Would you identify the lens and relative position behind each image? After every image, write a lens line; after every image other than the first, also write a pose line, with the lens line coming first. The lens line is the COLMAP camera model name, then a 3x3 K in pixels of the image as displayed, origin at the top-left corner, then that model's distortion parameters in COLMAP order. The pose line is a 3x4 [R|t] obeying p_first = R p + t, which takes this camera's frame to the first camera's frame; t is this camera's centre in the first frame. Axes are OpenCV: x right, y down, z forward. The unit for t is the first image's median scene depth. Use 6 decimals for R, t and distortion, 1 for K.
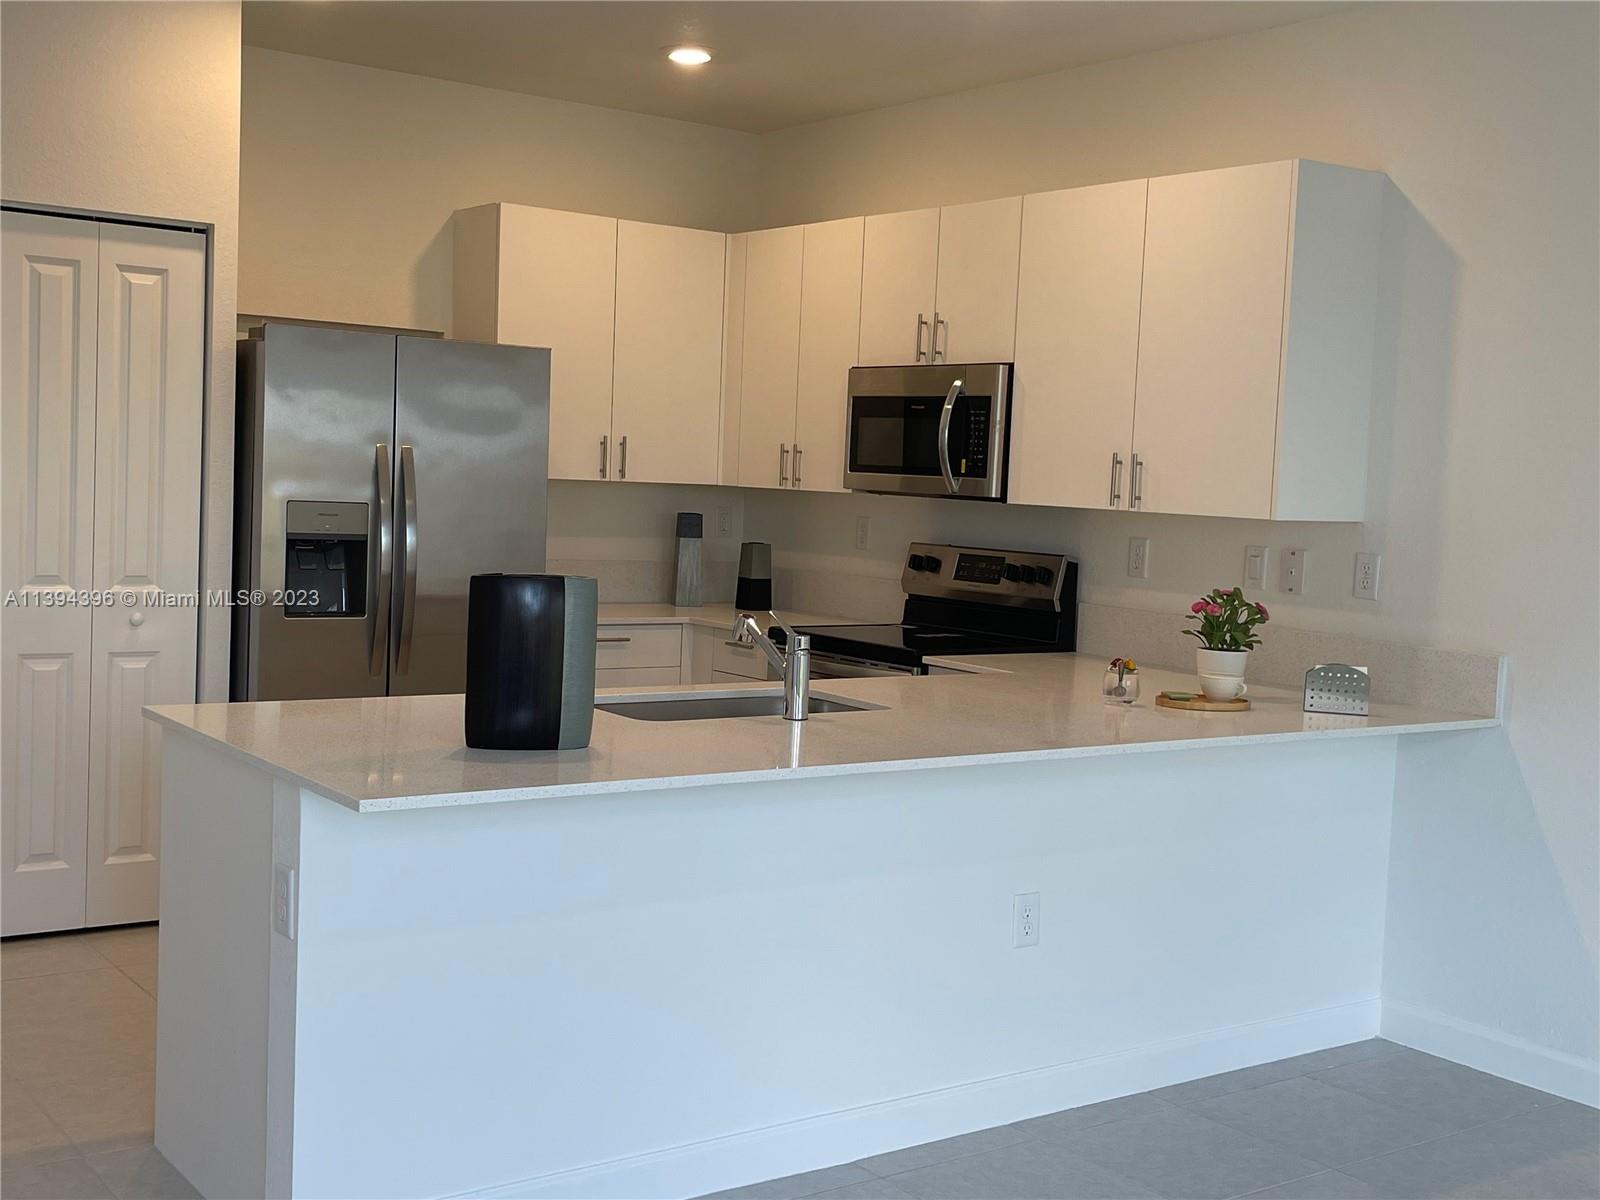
lens RADIAL K [[1850.7, 0, 800.0], [0, 1850.7, 600.0], [0, 0, 1]] dist [0.113323, -0.209726]
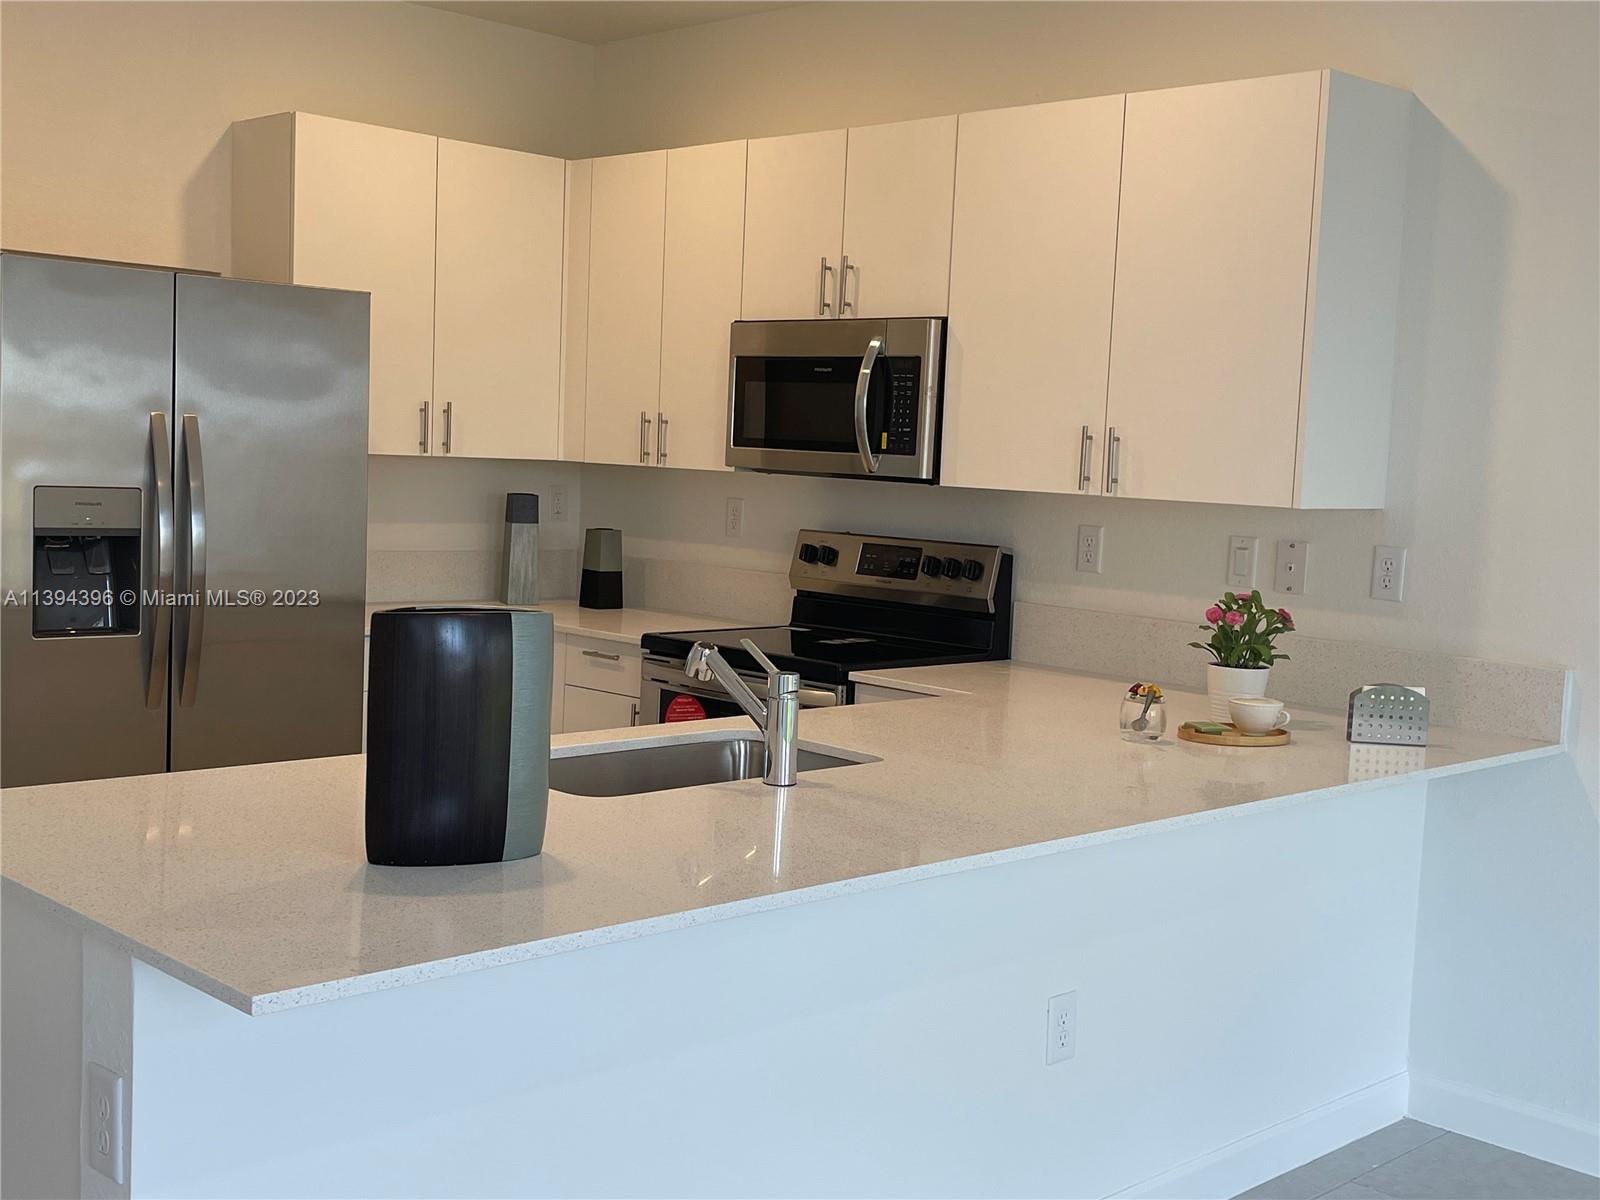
lens RADIAL K [[1850.7, 0, 800.0], [0, 1850.7, 600.0], [0, 0, 1]] dist [0.113323, -0.209726]
pose [[0.989018, -0.012557, 0.147261, -0.074669], [0.009618, 0.999740, 0.020658, -0.018515], [-0.147482, -0.019015, 0.988882, 0.182616]]
